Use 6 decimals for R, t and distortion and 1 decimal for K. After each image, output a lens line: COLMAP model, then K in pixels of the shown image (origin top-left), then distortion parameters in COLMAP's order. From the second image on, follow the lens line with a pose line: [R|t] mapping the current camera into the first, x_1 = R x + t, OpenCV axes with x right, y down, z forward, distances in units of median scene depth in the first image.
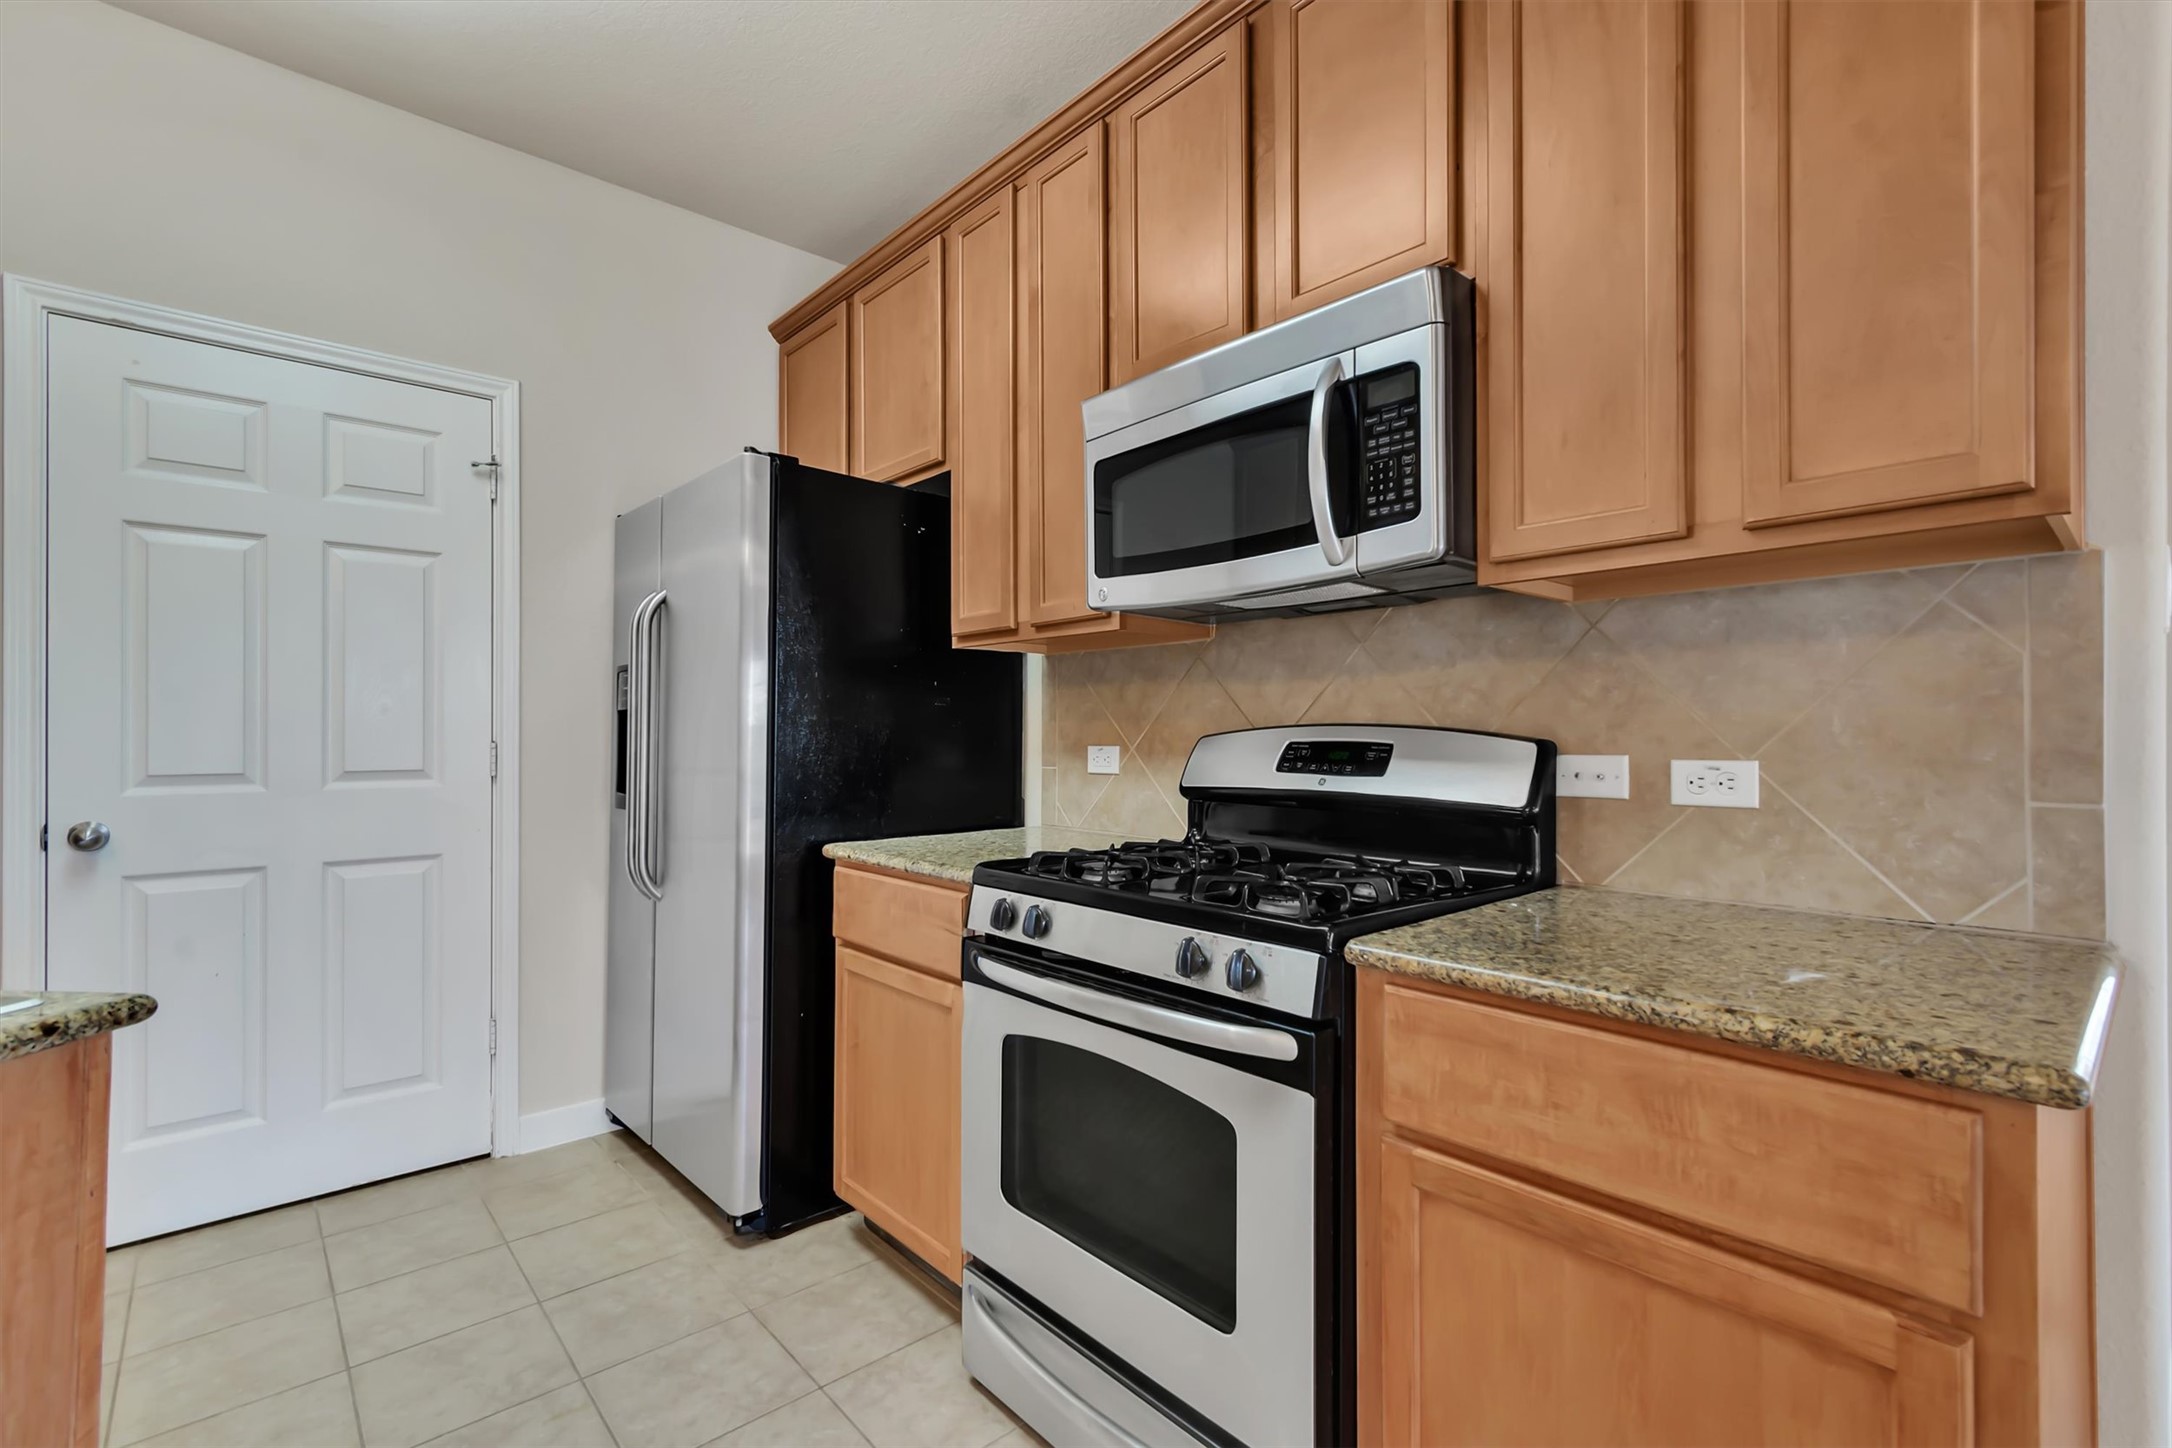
lens RADIAL K [[988.3, 0, 1089.4], [0, 988.3, 731.2], [0, 0, 1]] dist [-0.001791, -0.000673]
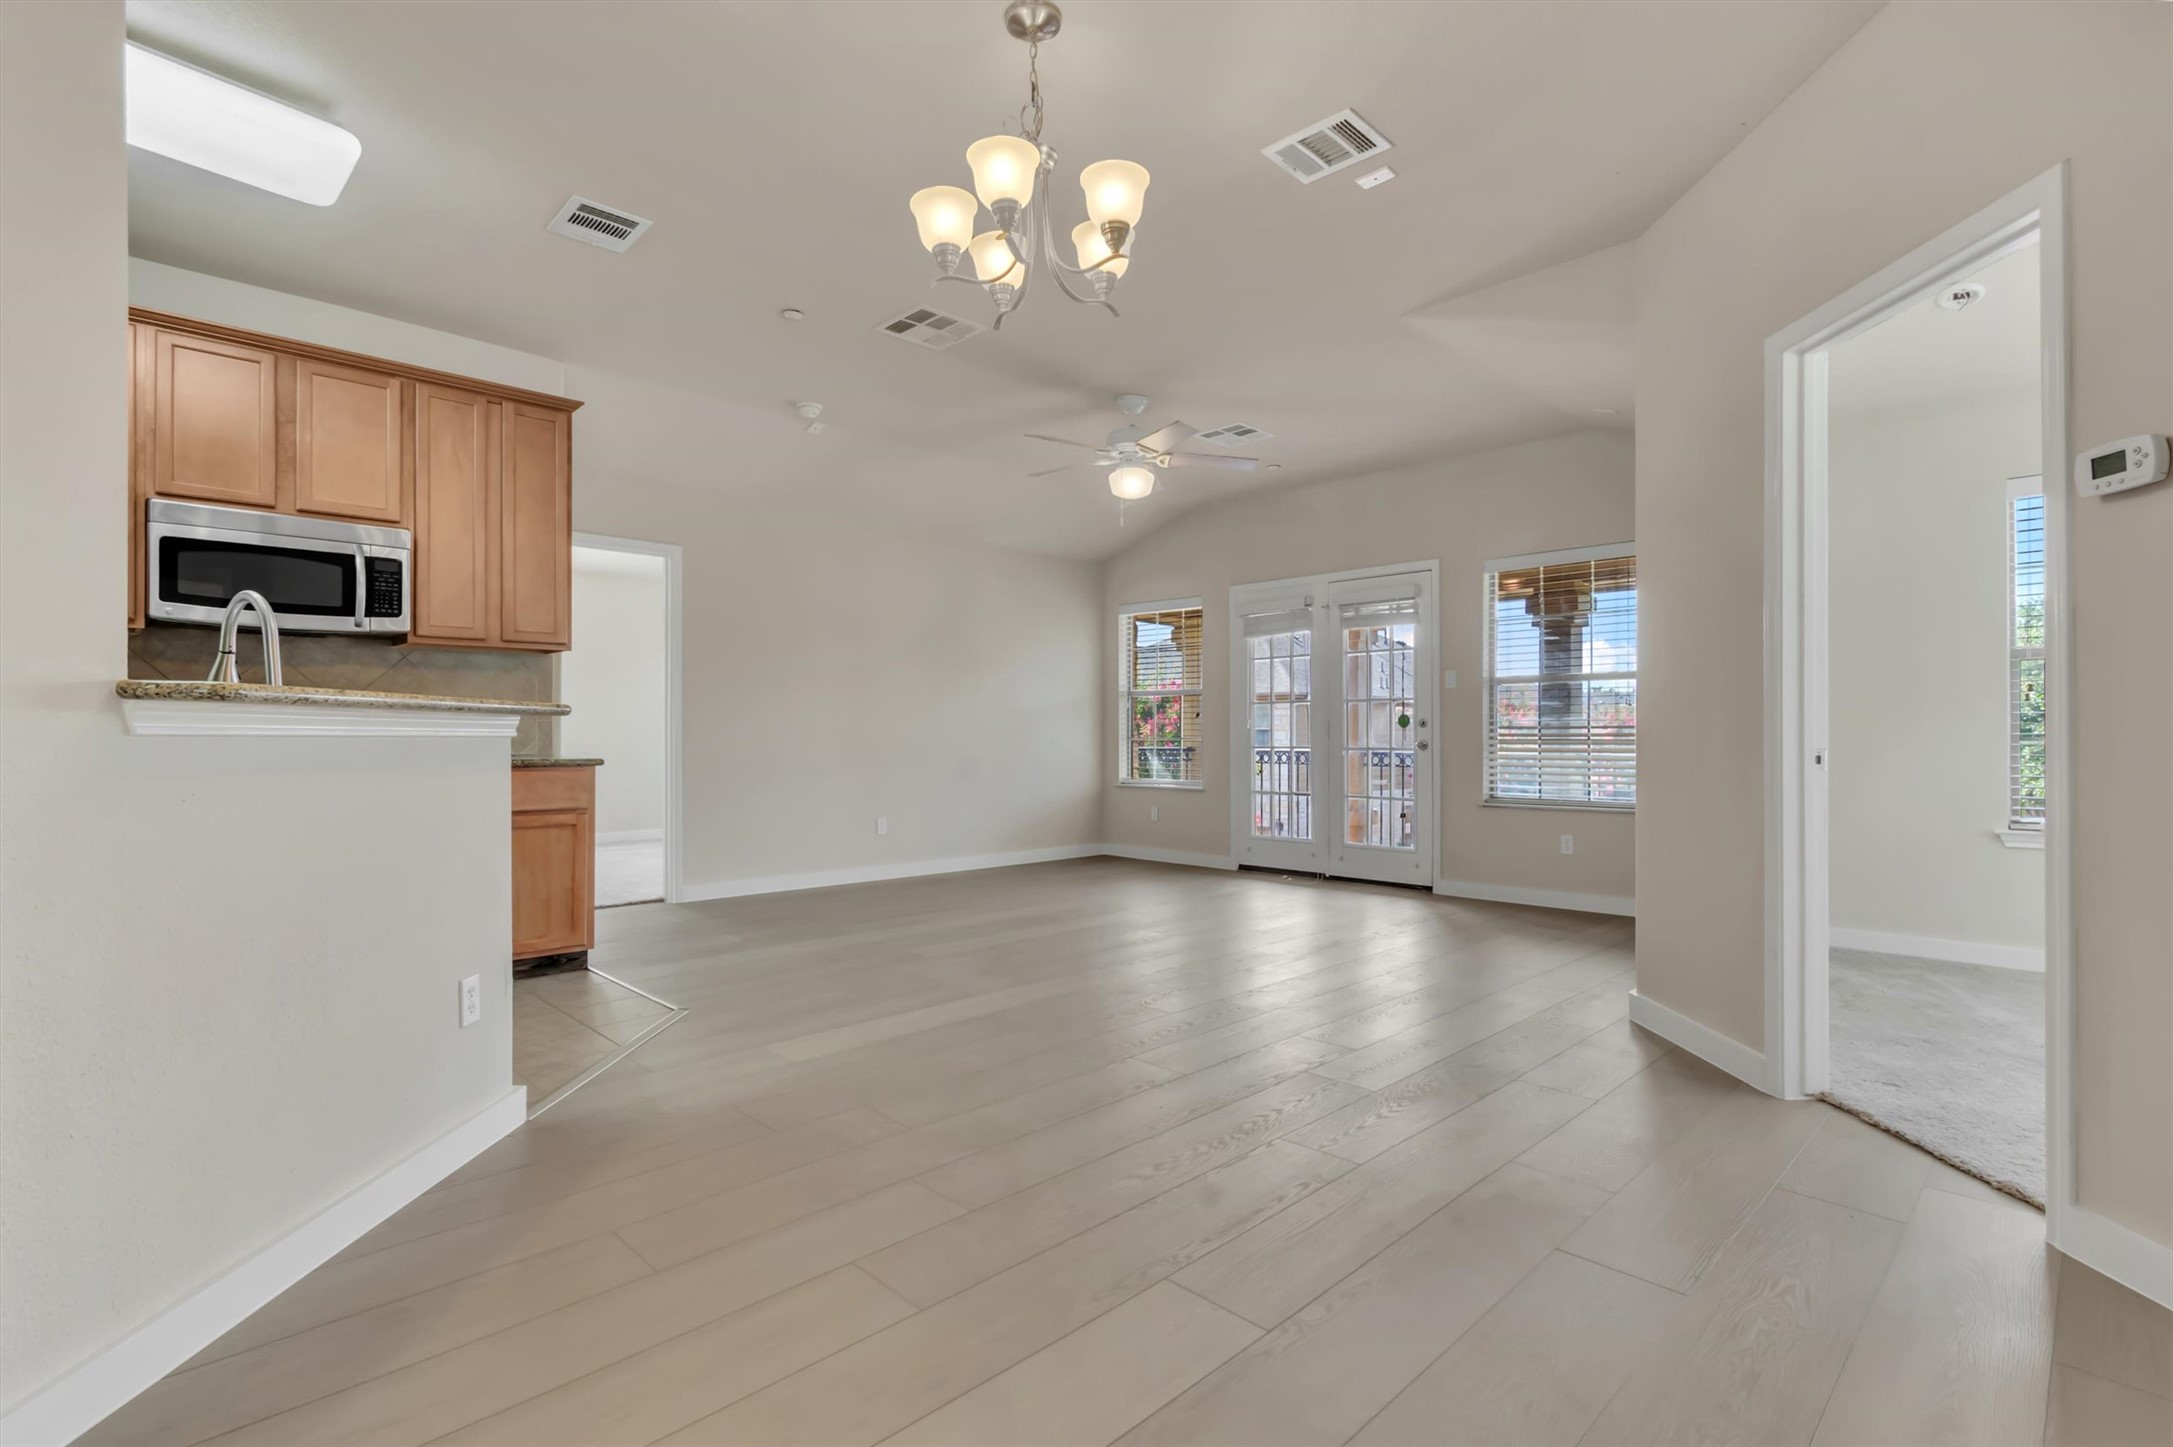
lens RADIAL K [[1017.7, 0, 1086.5], [0, 1017.7, 723.5], [0, 0, 1]] dist [-0.003014, -0.000535]
pose [[-0.047879, 0.010550, 0.998797, -1.757420], [-0.007786, 0.999910, -0.010935, 0.066354], [-0.998823, -0.008301, -0.047793, -0.528627]]
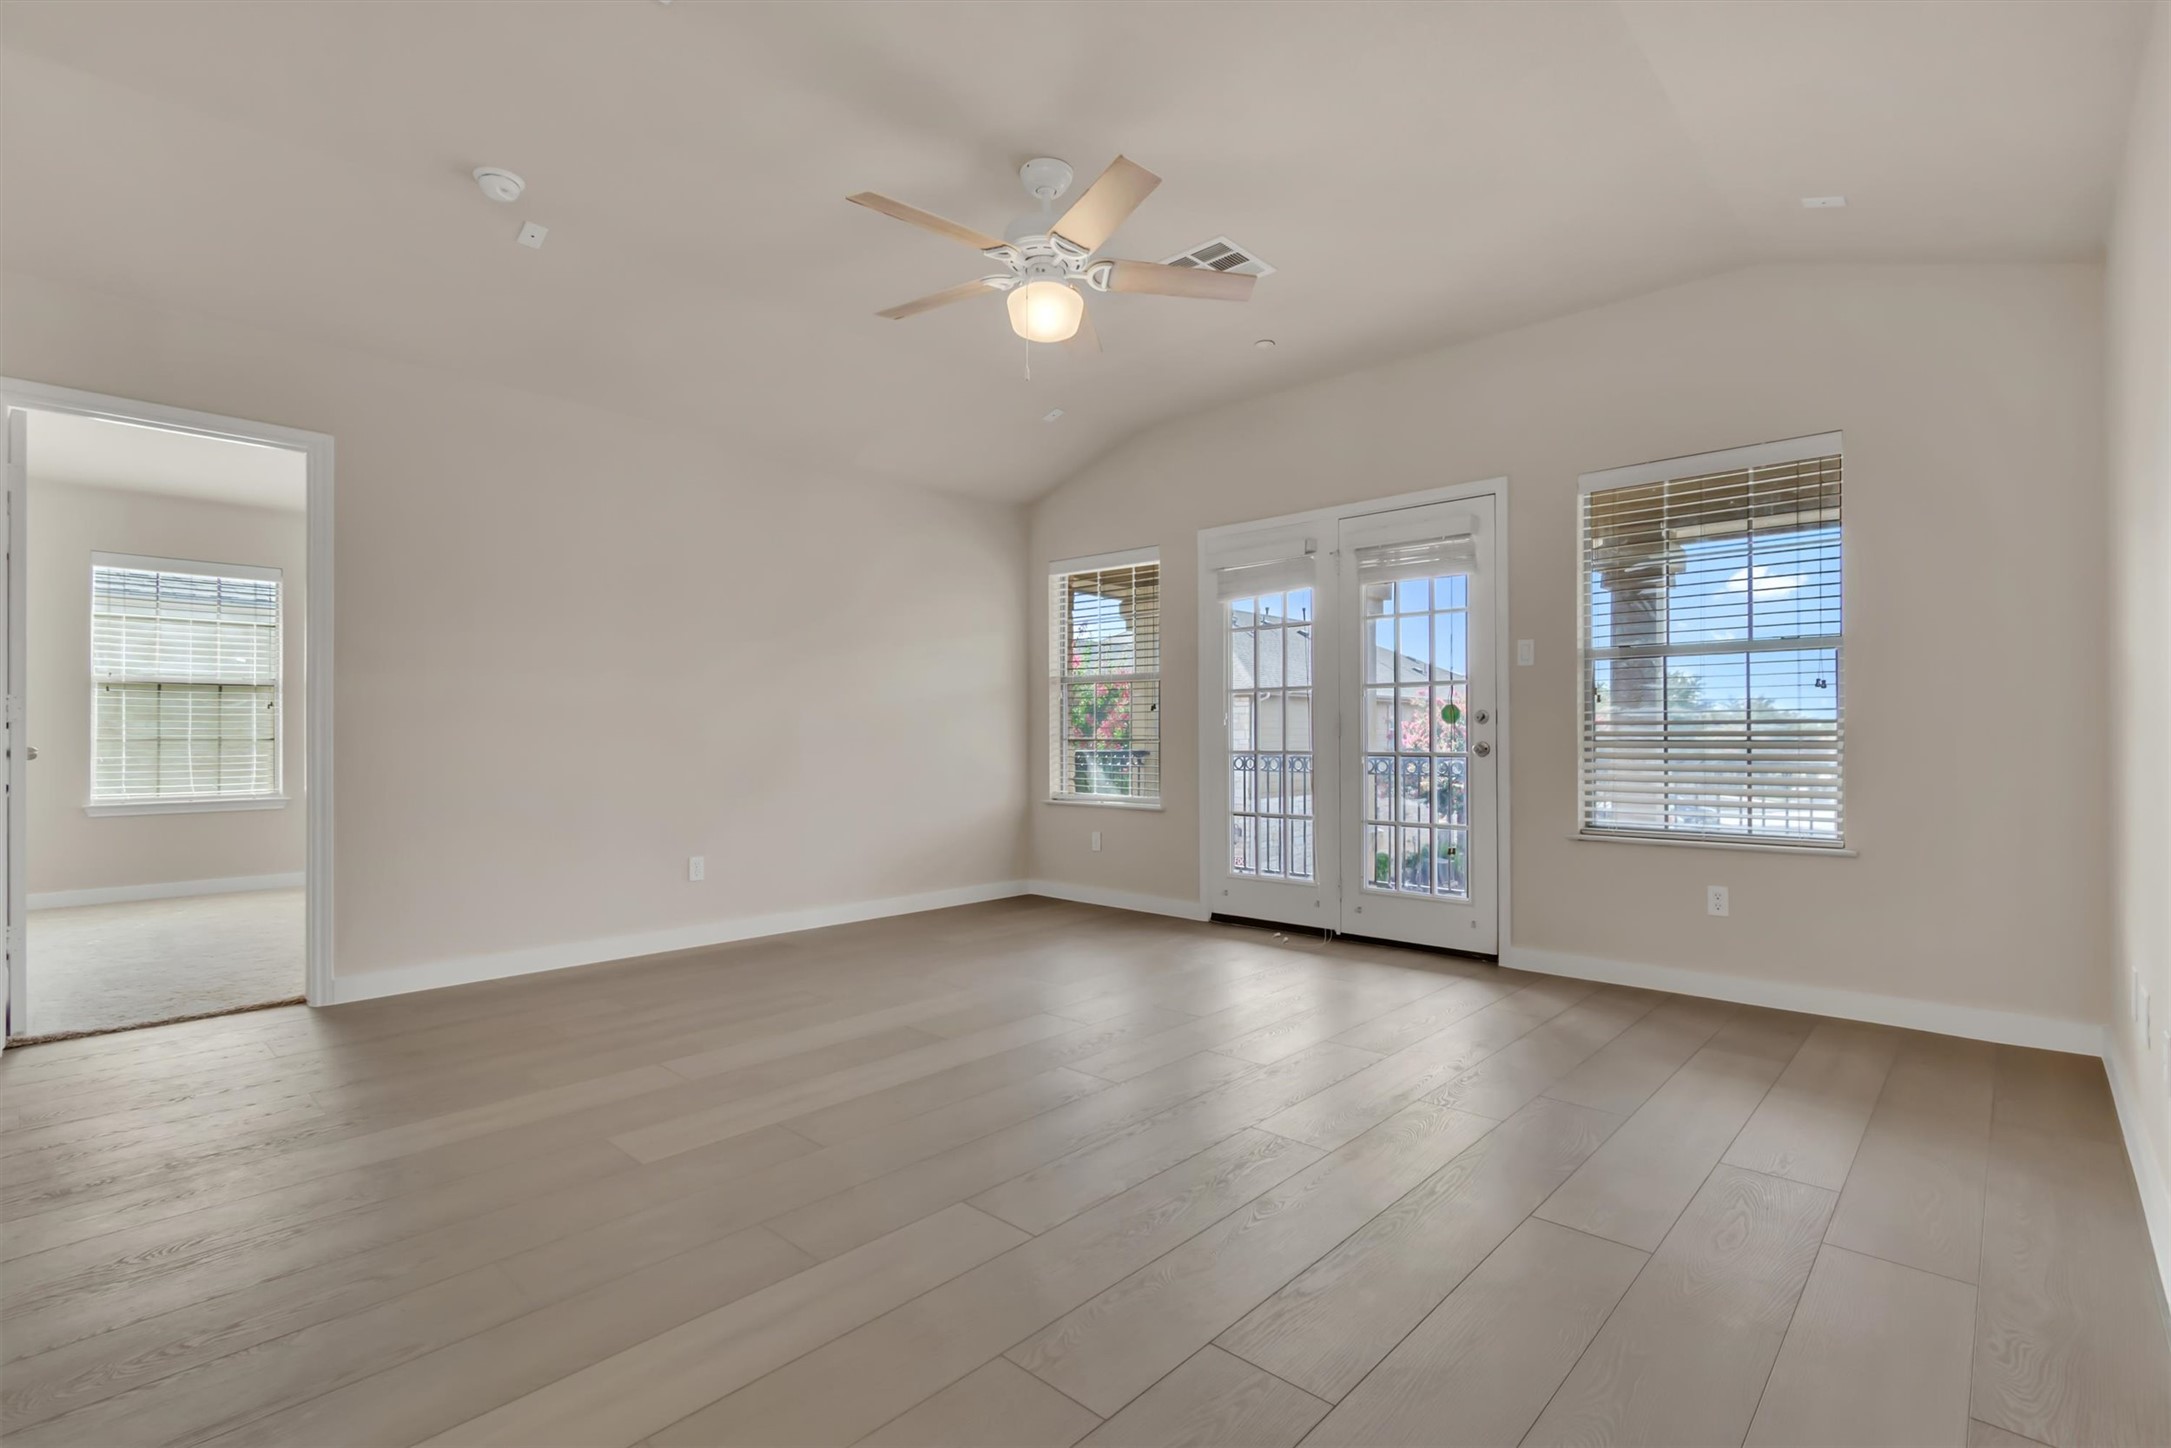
lens RADIAL K [[1012.2, 0, 1085.5], [0, 1012.2, 724.0], [0, 0, 1]] dist [-0.000039, -0.000043]
pose [[-0.094088, 0.009315, 0.995520, -0.721771], [-0.005302, 0.999937, -0.009858, 0.063144], [-0.995550, -0.006206, -0.094032, -0.679675]]
